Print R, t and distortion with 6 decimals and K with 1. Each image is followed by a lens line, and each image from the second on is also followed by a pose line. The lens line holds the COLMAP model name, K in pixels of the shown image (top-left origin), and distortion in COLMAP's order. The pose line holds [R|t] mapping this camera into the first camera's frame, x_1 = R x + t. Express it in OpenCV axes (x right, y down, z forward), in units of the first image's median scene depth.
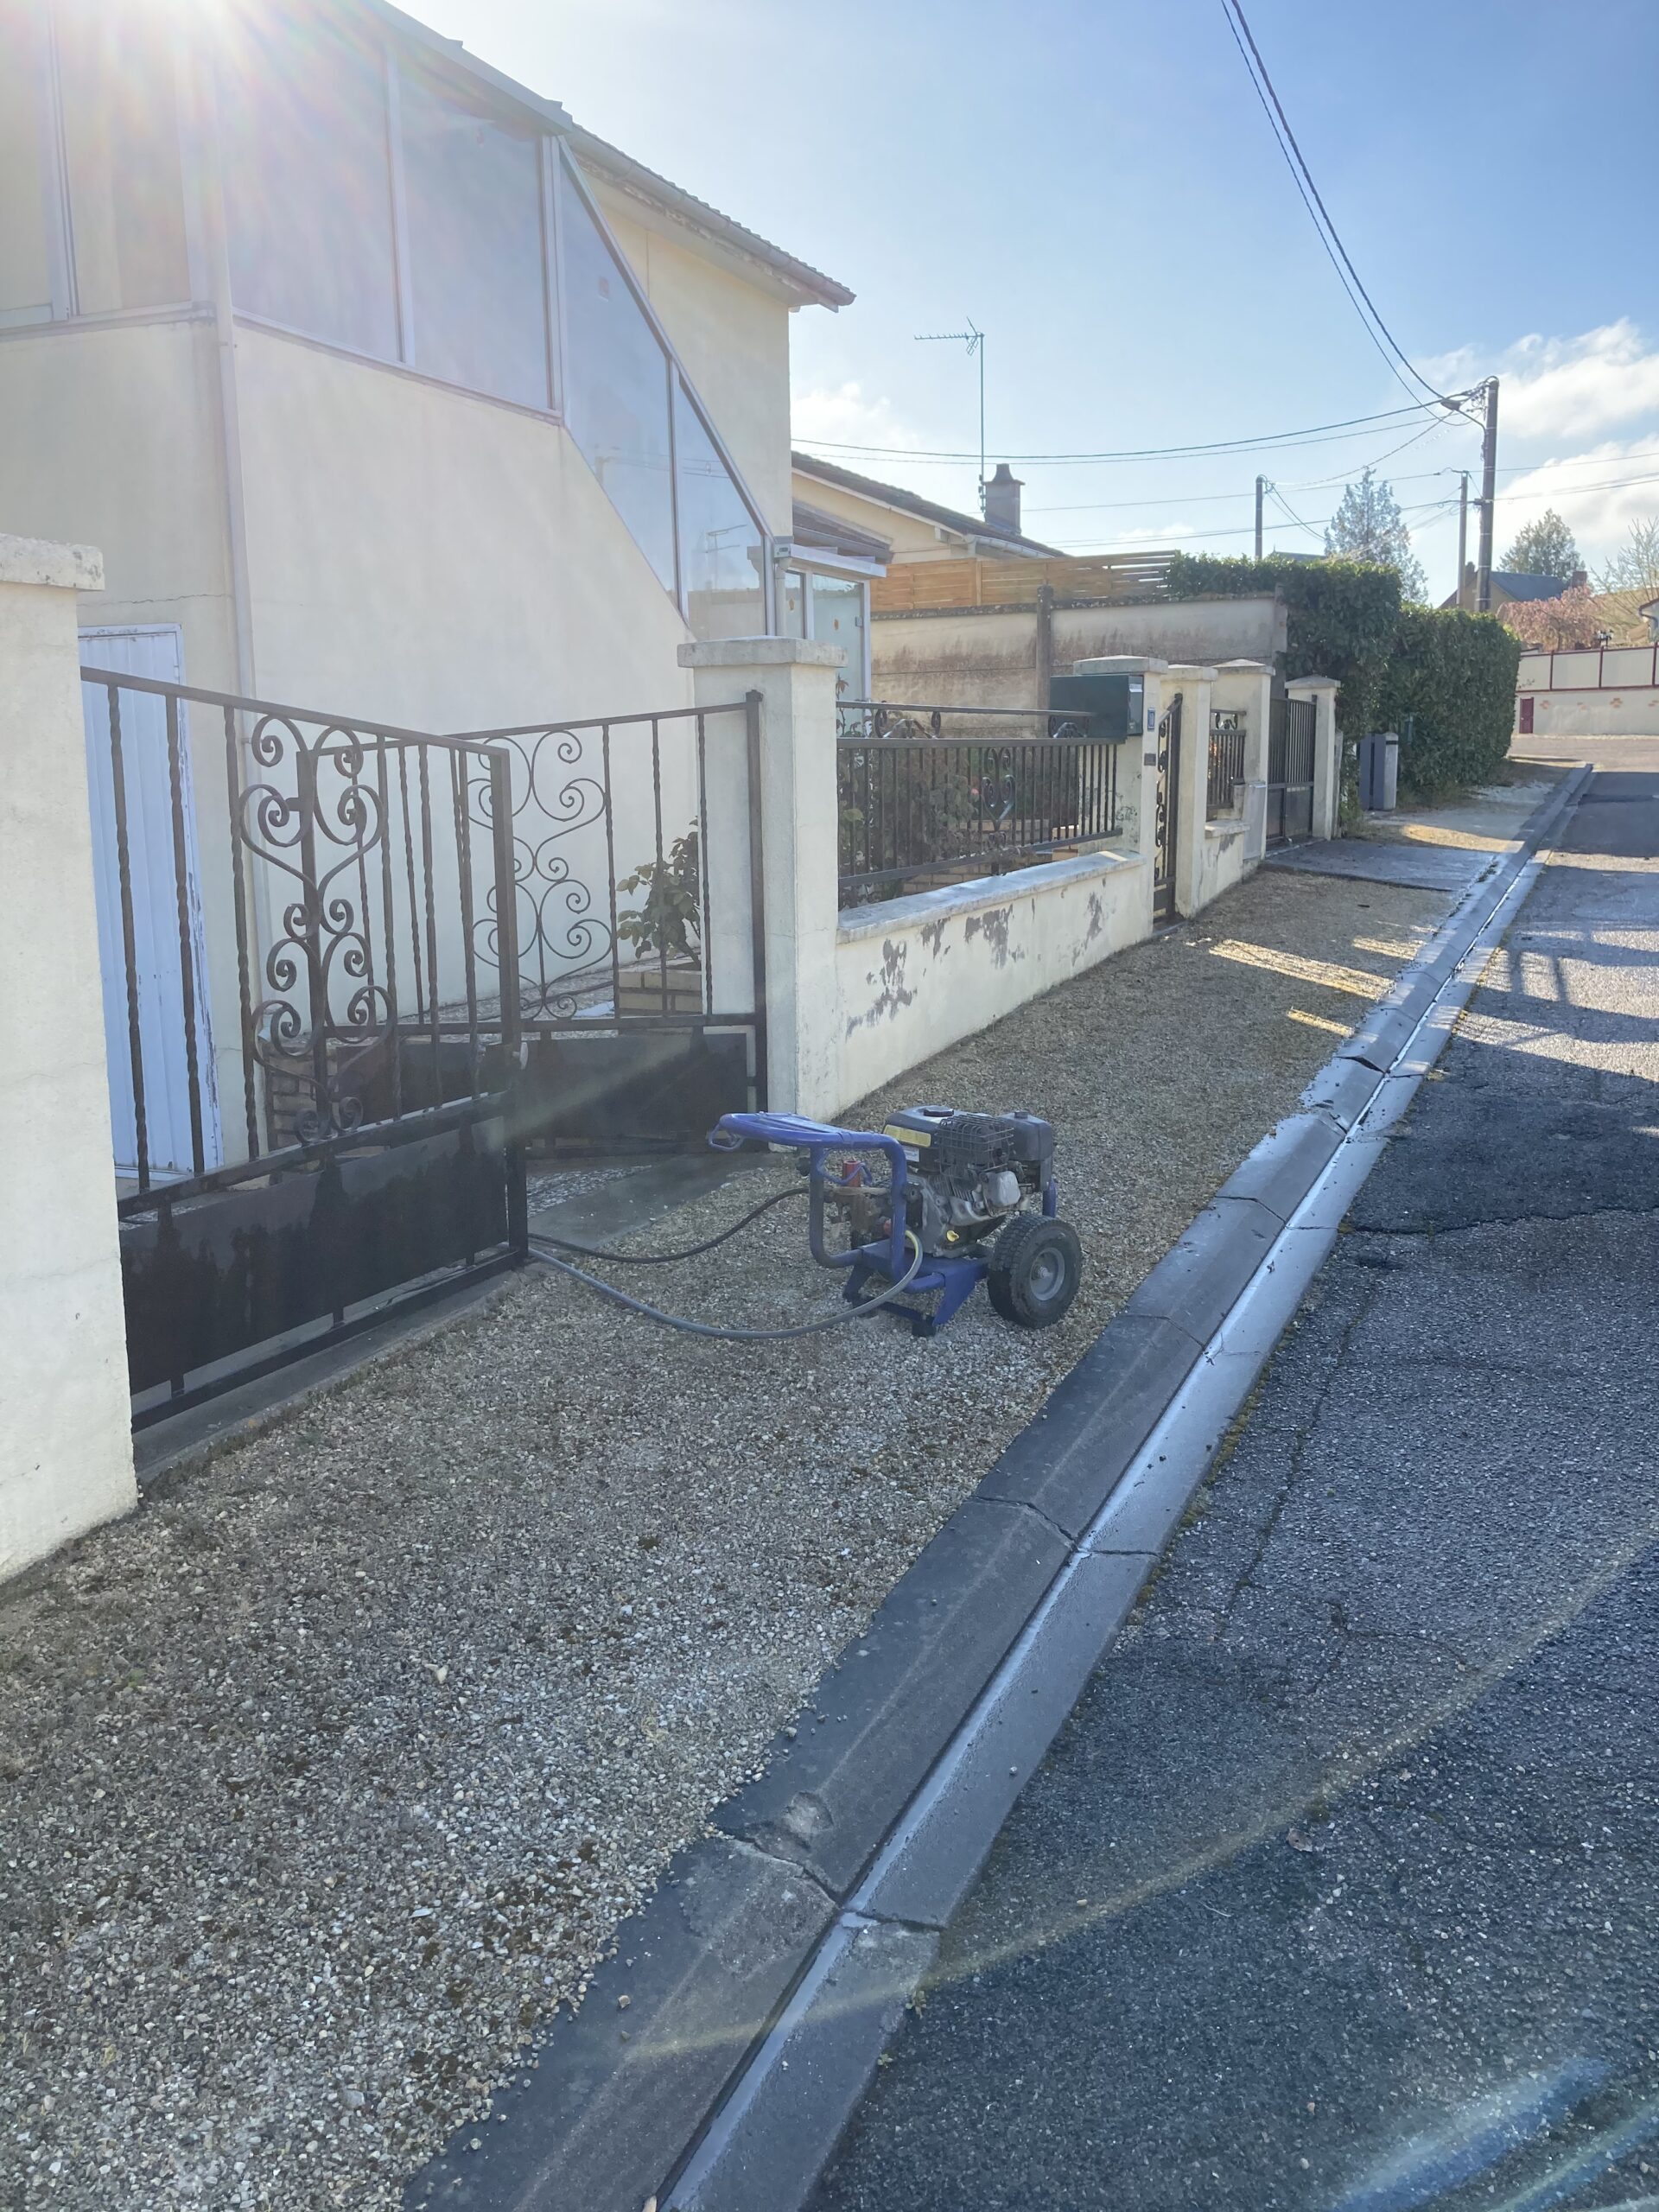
lens RADIAL K [[1853.7, 0, 829.5], [0, 1853.7, 1106.0], [0, 0, 1]] dist [0.032805, -0.023131]
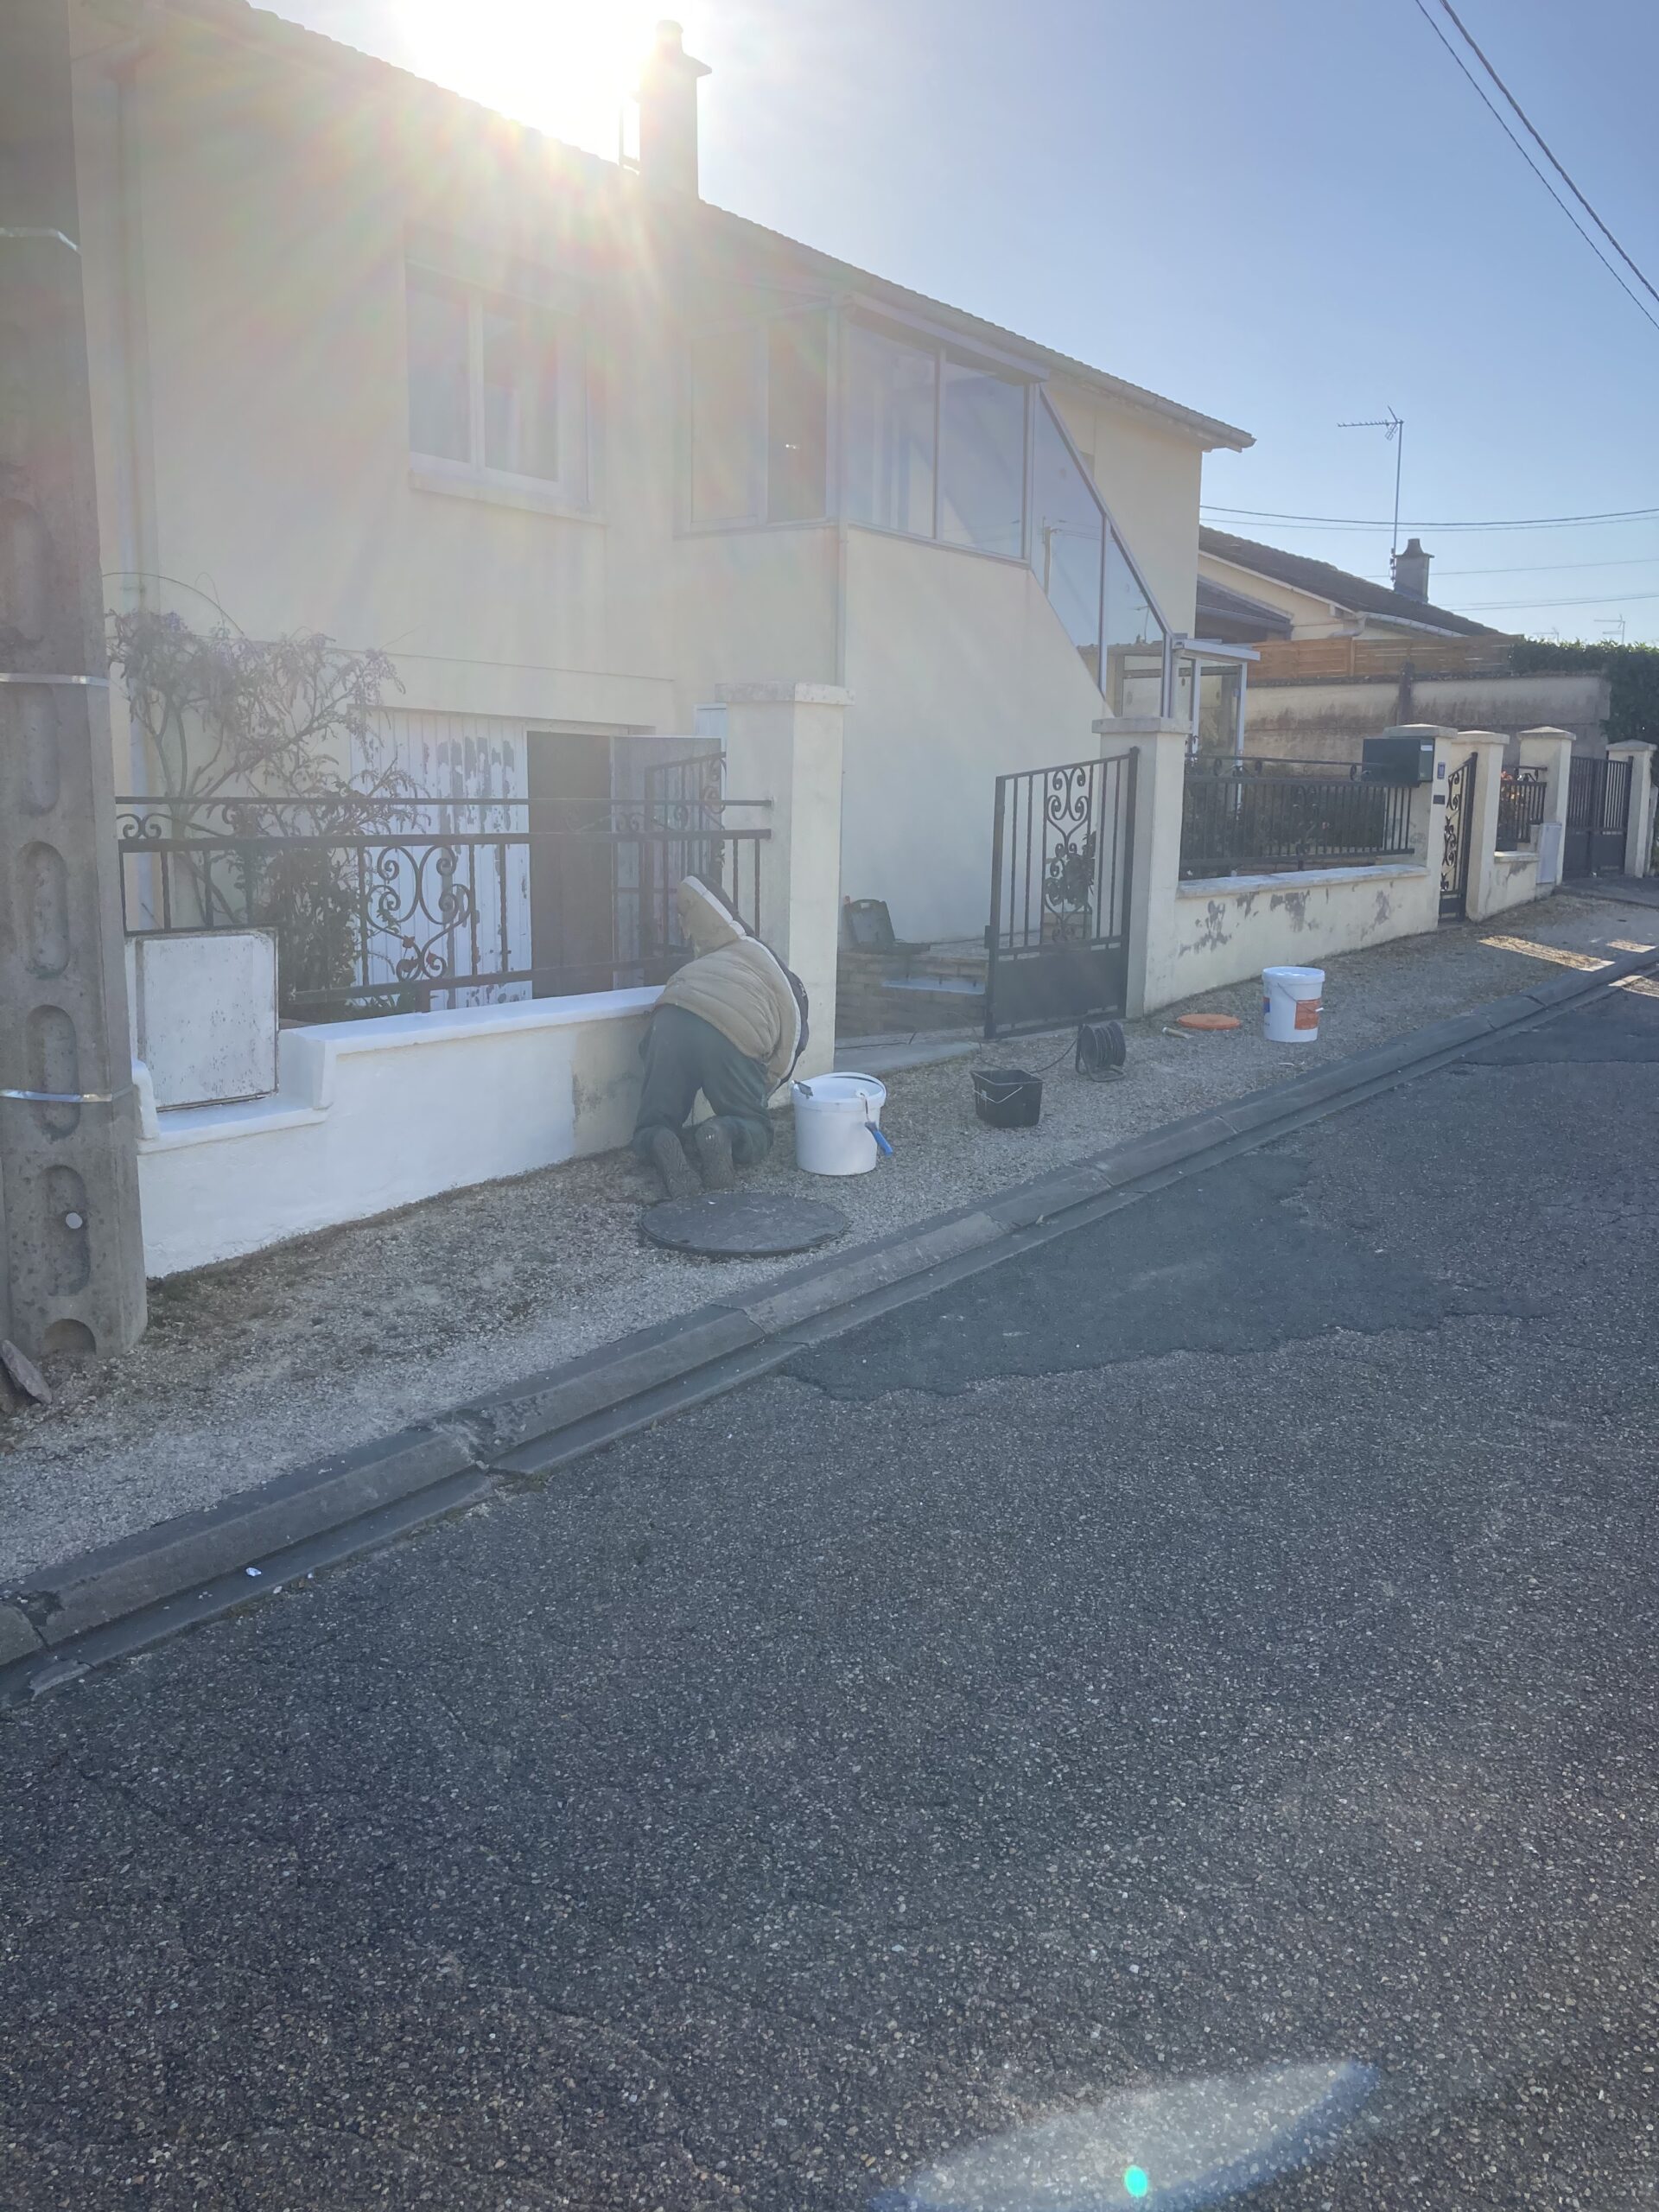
lens RADIAL K [[1844.6, 0, 840.8], [0, 1844.6, 1069.6], [0, 0, 1]] dist [0.139889, -0.432095]
pose [[0.976069, 0.059840, -0.209065, 0.040802], [-0.068388, 0.997083, -0.033893, 0.087740], [0.206427, 0.047379, 0.977314, -0.421589]]
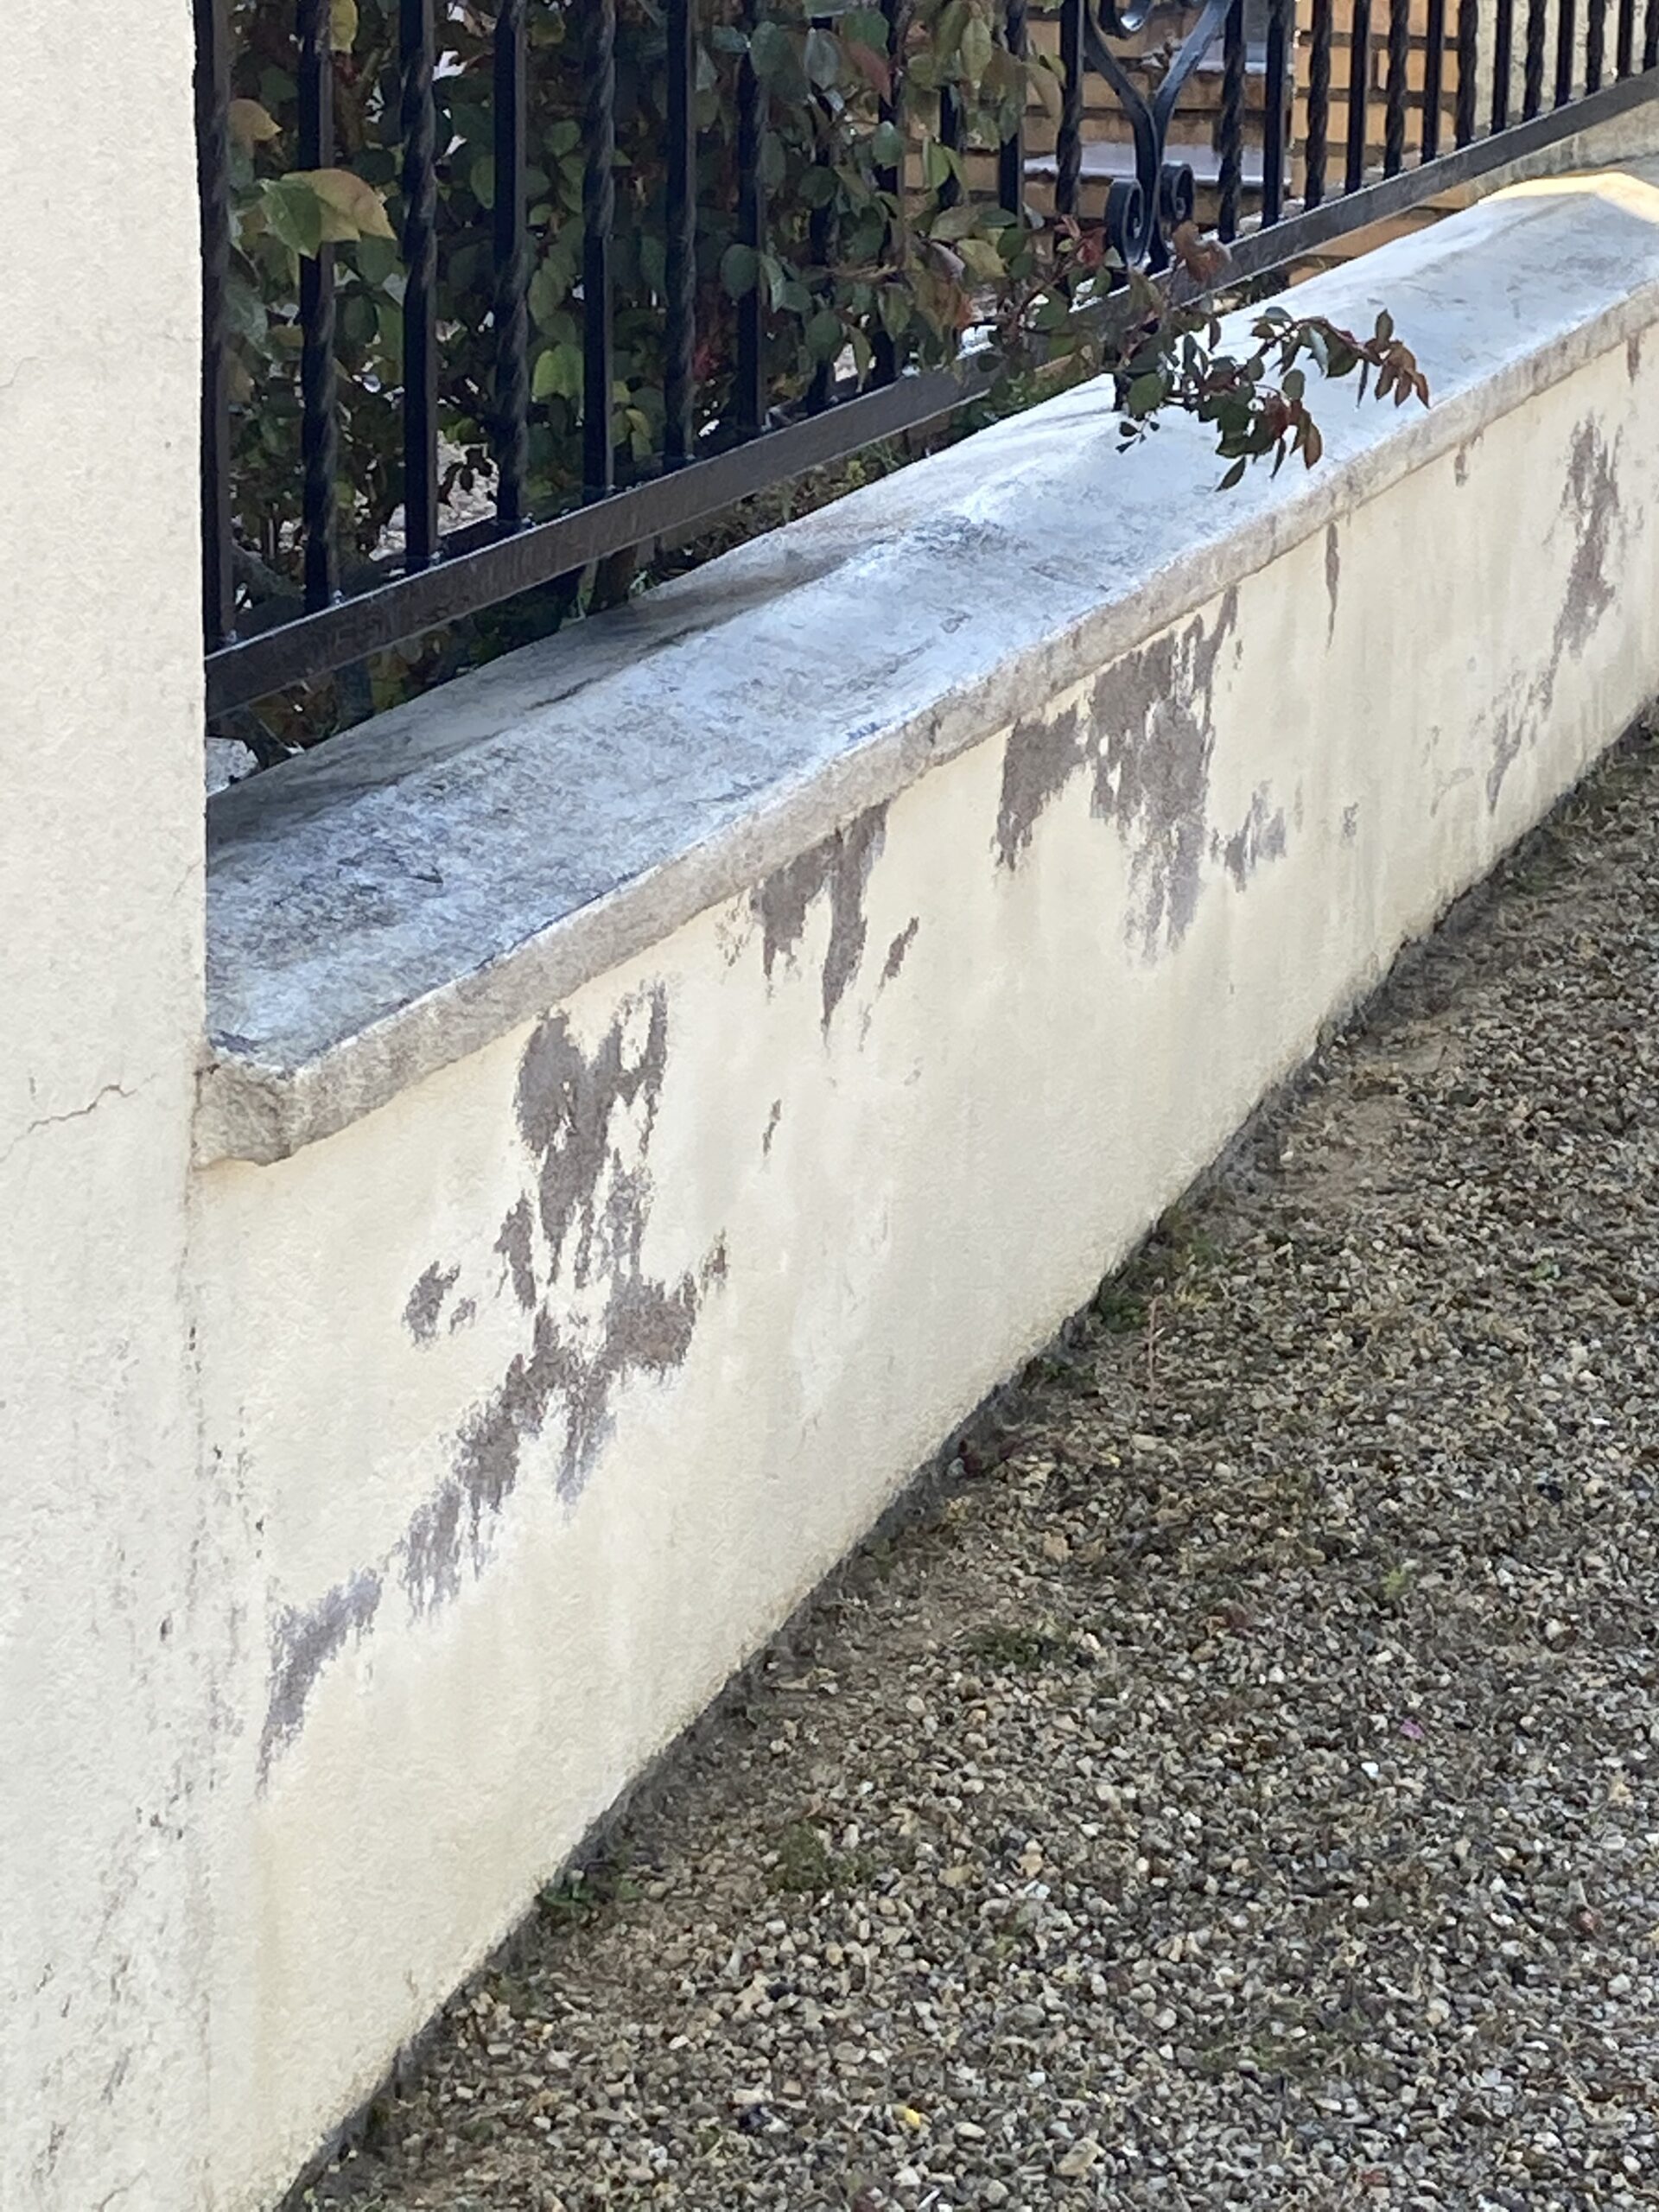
lens RADIAL K [[6251.0, 0, 828.9], [0, 6251.0, 927.1], [0, 0, 1]] dist [0.337130, 0.124960]
pose [[0.996595, 0.006791, 0.082168, 0.007645], [-0.009286, 0.999506, 0.030016, -0.073174], [-0.081924, -0.030677, 0.996166, 0.312931]]
